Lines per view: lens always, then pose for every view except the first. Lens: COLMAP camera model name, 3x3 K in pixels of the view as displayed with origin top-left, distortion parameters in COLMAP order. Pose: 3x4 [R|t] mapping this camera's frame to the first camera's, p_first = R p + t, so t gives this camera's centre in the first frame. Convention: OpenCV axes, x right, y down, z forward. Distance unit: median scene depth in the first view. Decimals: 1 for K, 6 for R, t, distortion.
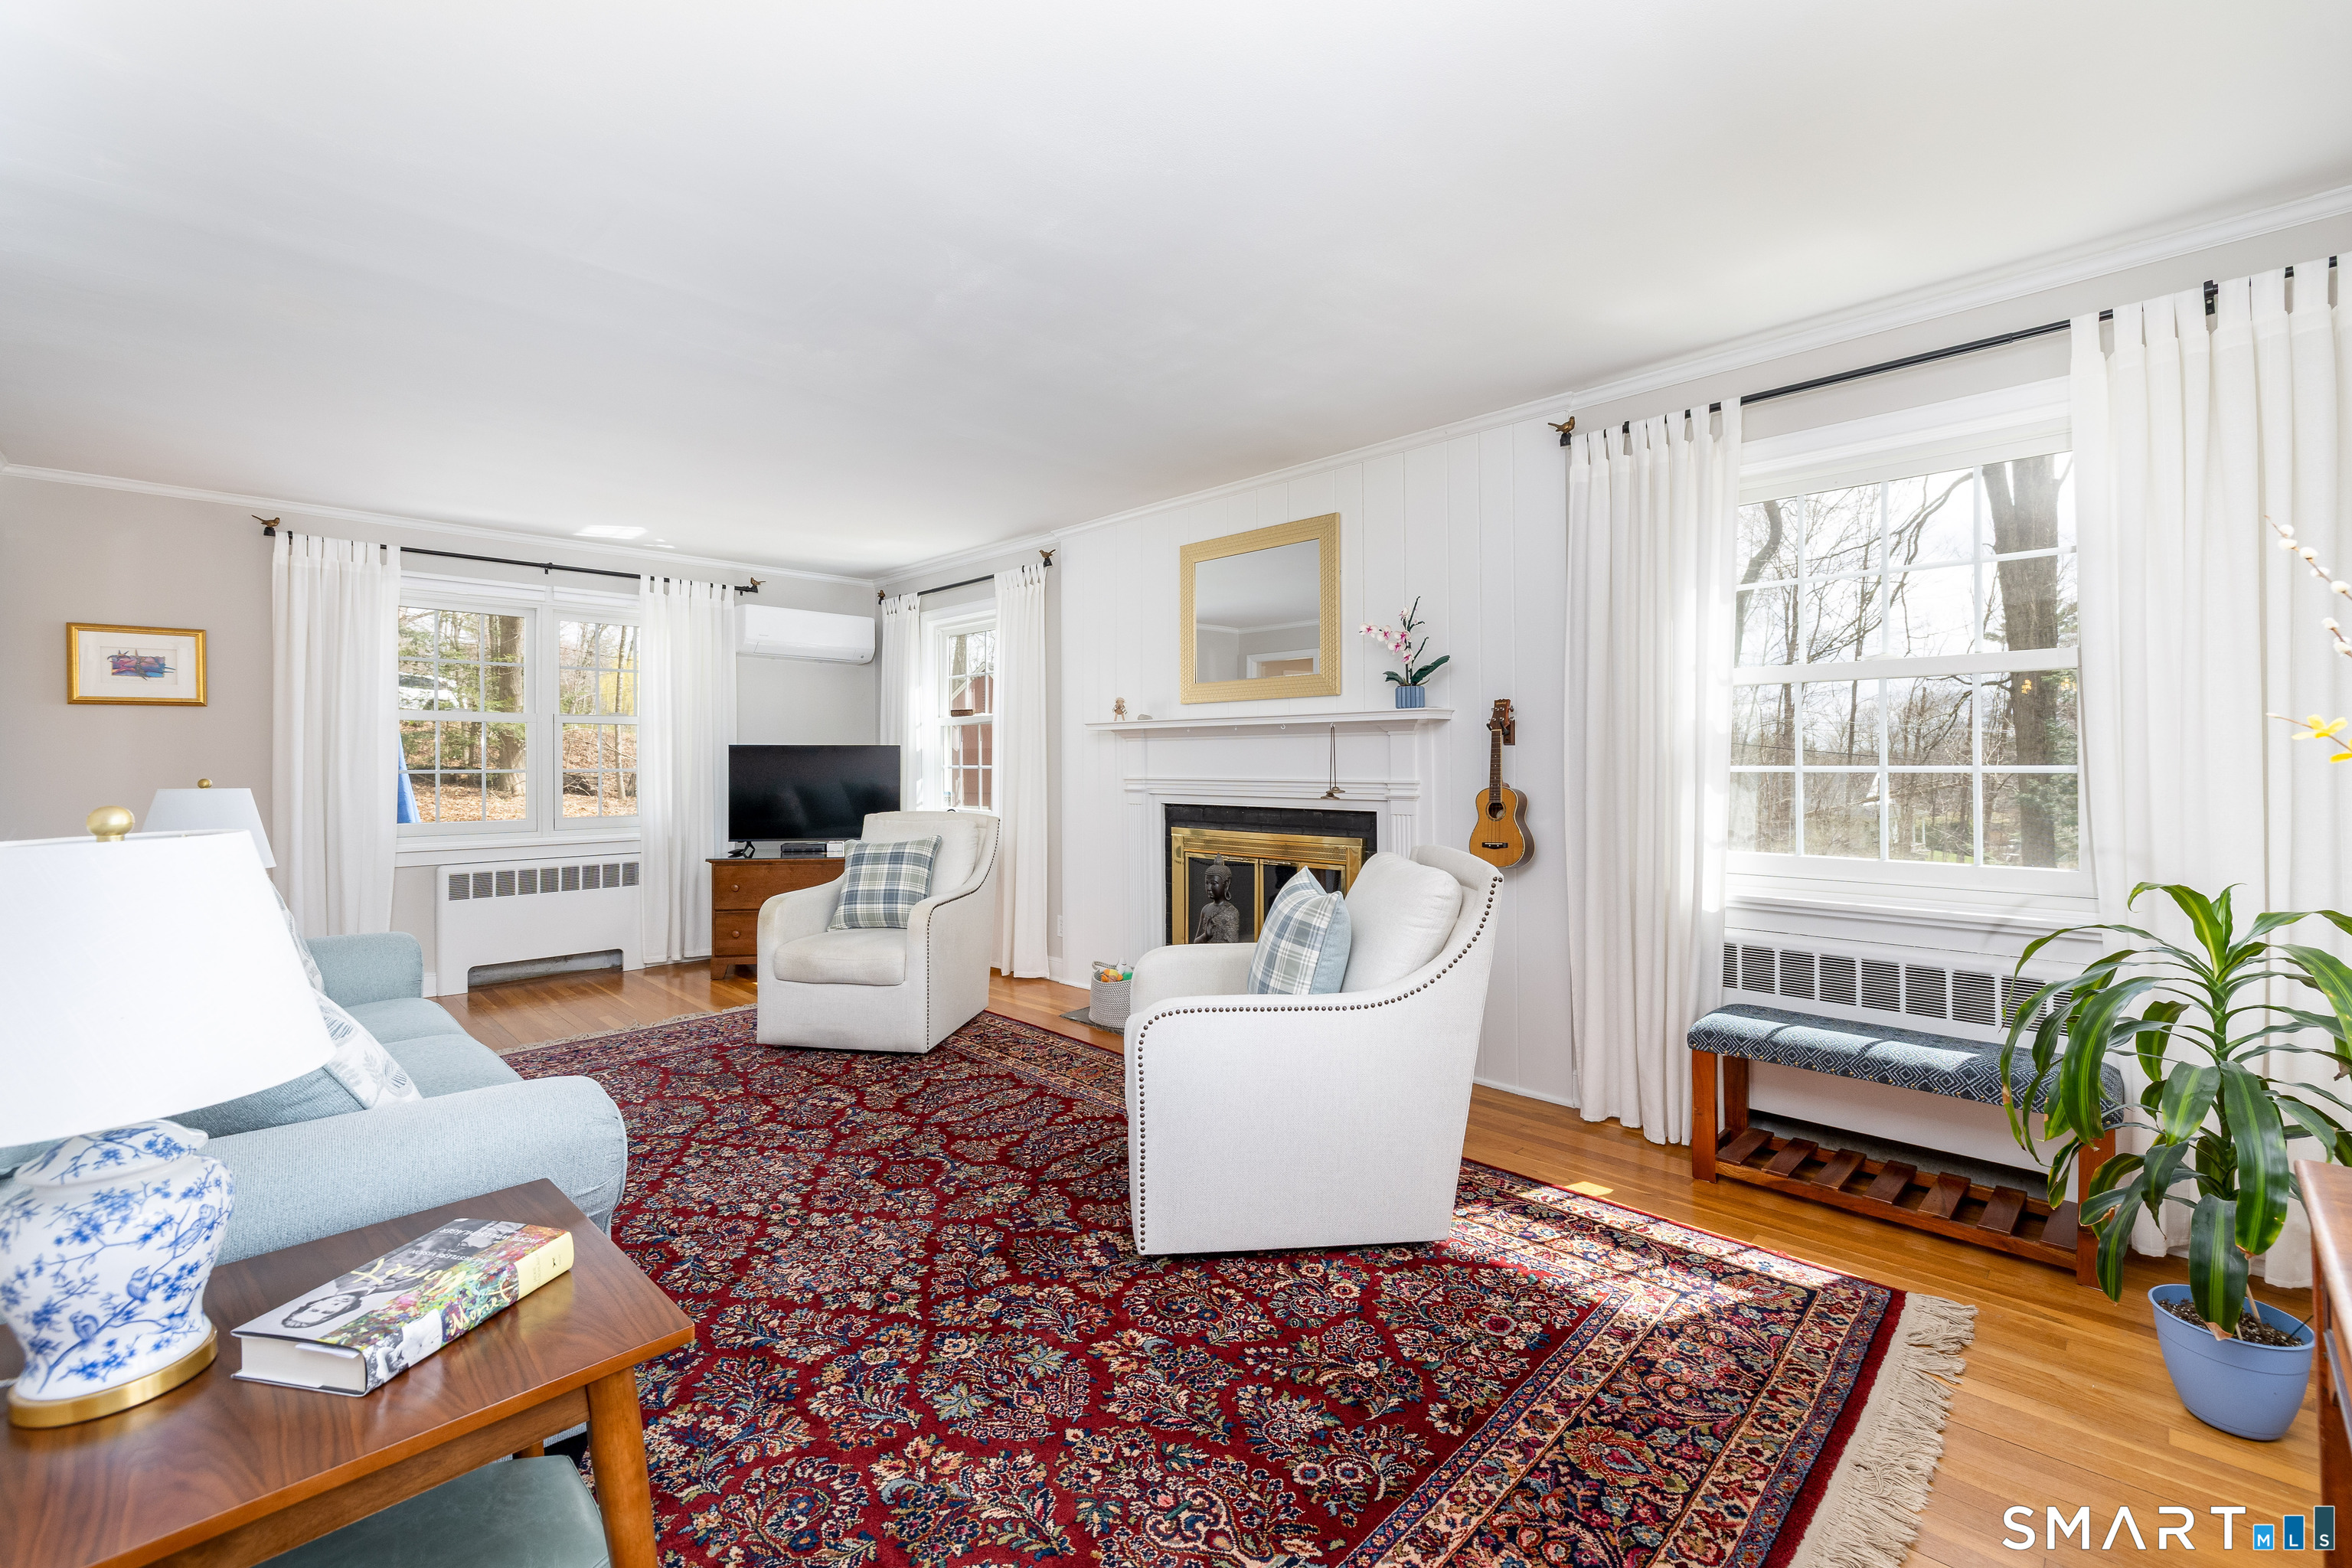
lens RADIAL K [[992.8, 0, 1161.9], [0, 992.8, 758.9], [0, 0, 1]] dist [0.000018, 0.001052]
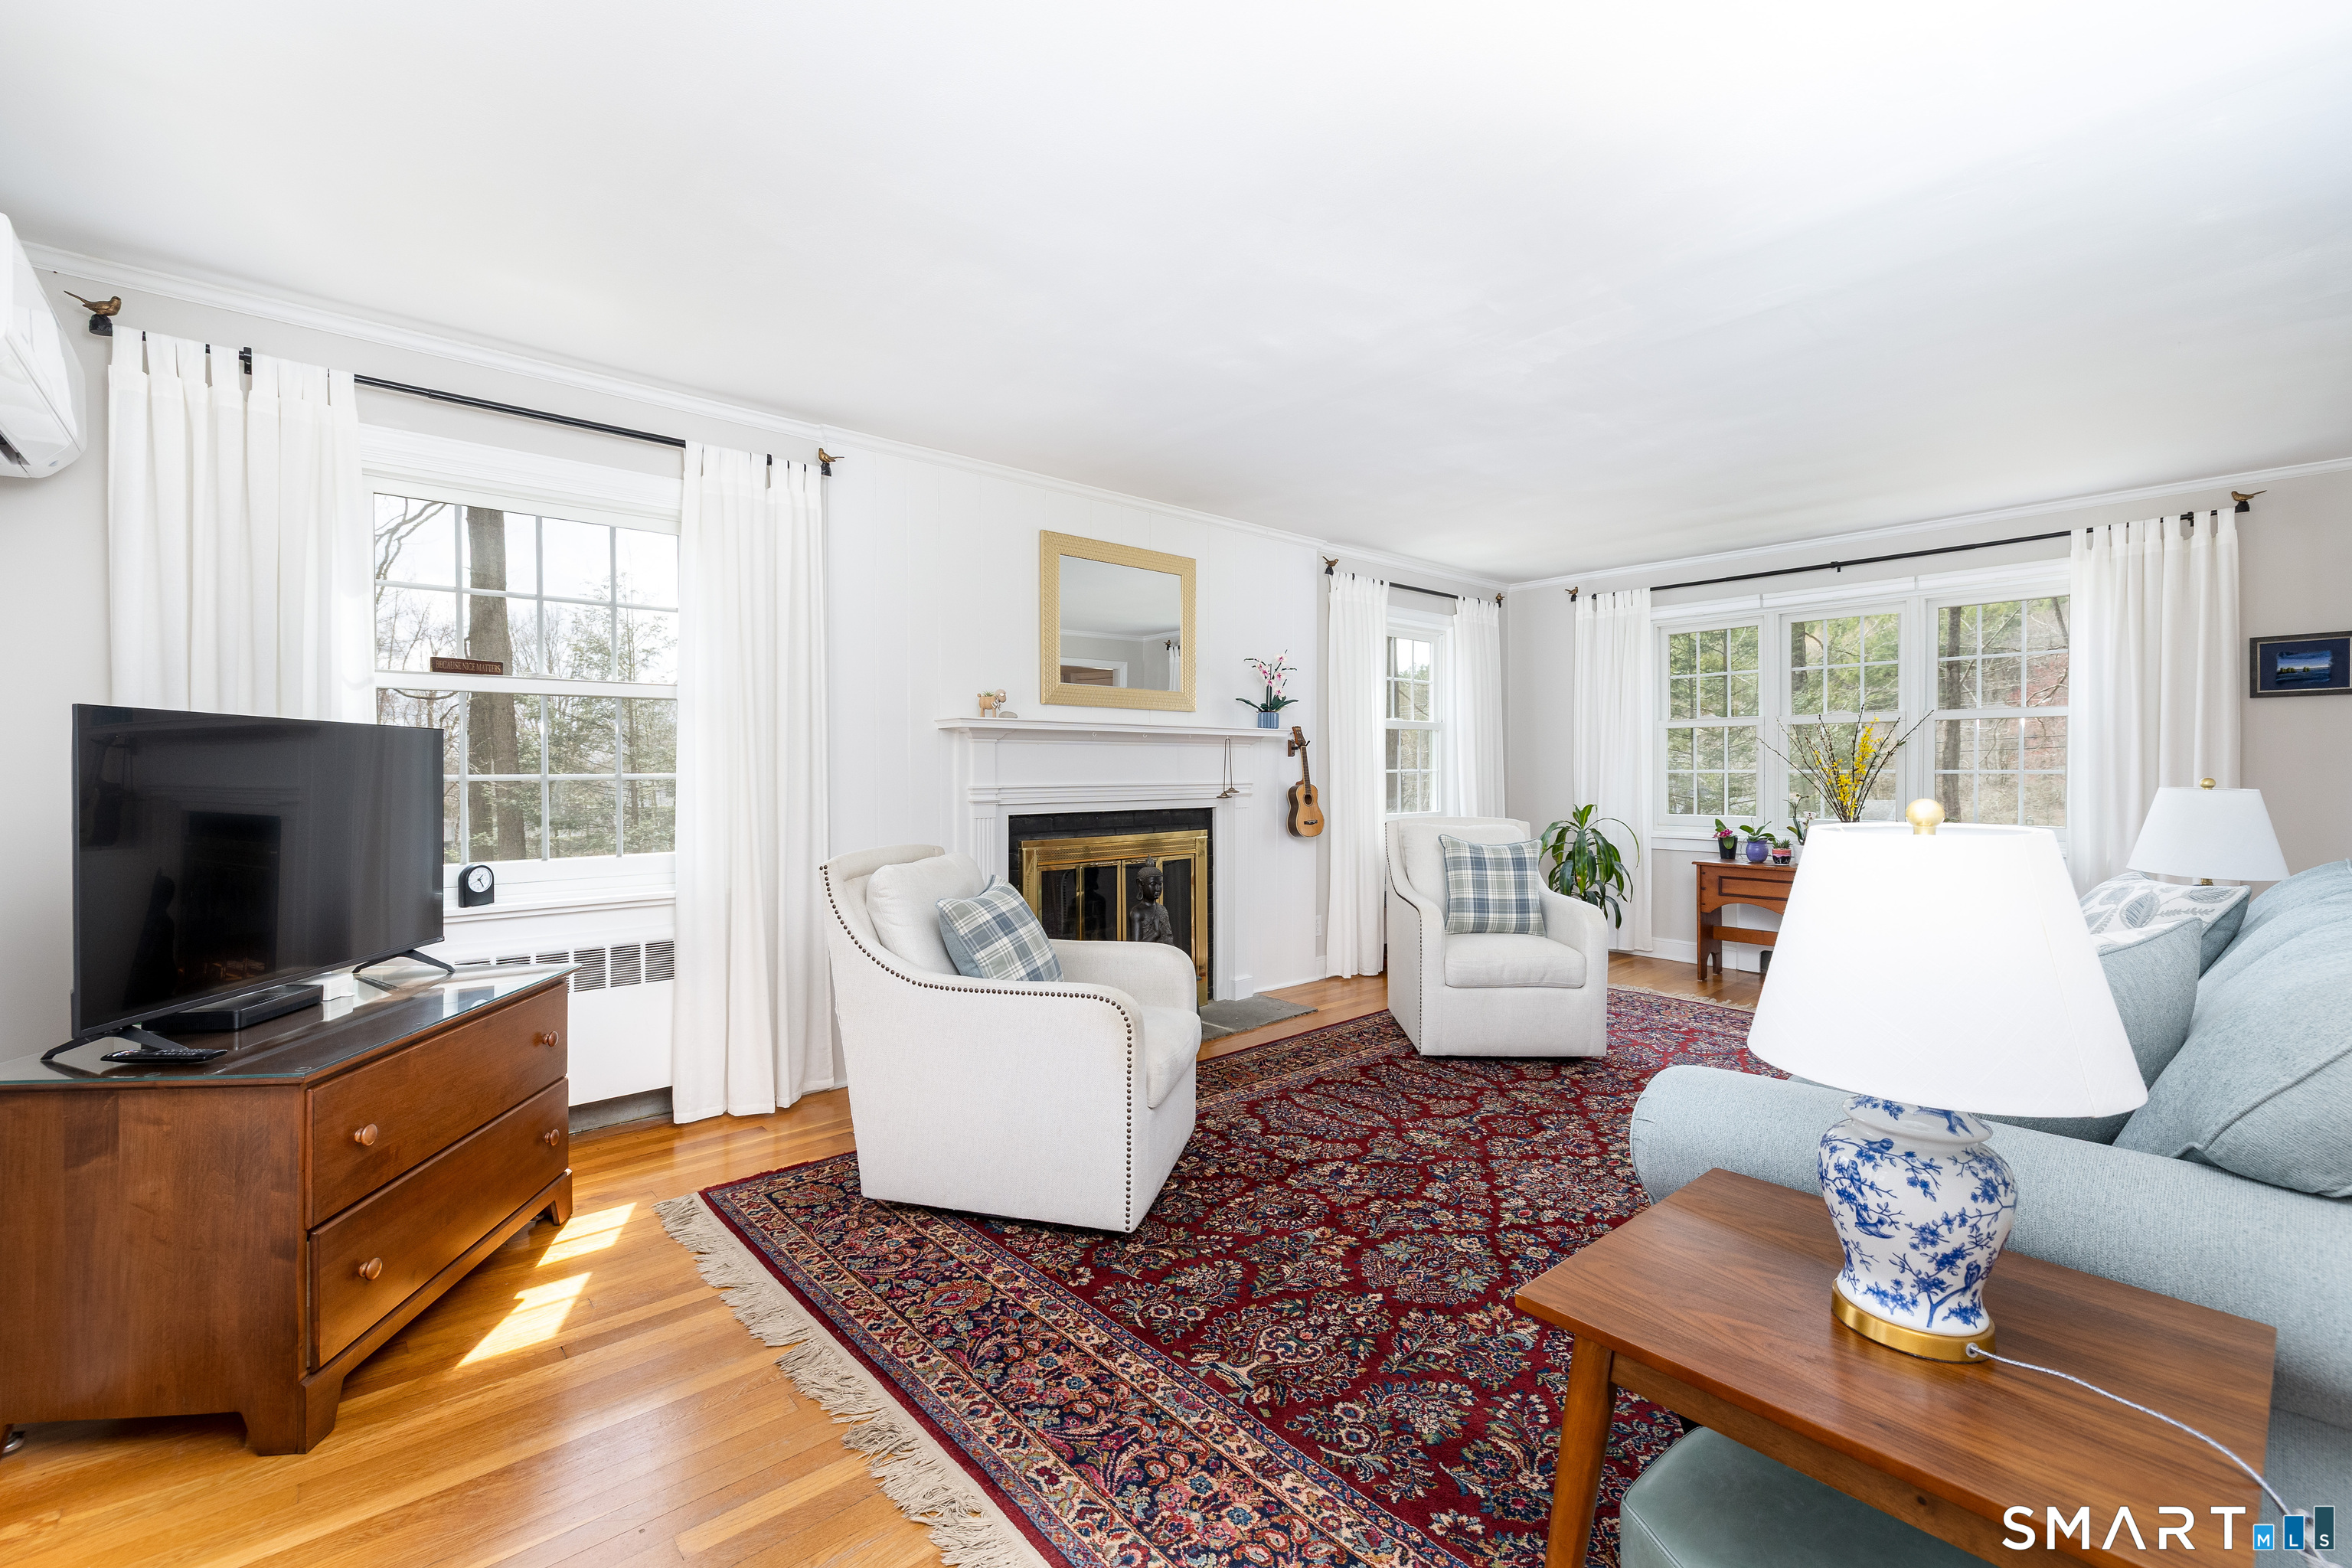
lens RADIAL K [[992.8, 0, 1175.8], [0, 992.8, 784.5], [0, 0, 1]] dist [0.000018, 0.001052]
pose [[0.051781, -0.009478, 0.998614, -1.160342], [0.003957, 0.999949, 0.009286, 0.013177], [-0.998651, 0.003470, 0.051815, 1.093706]]
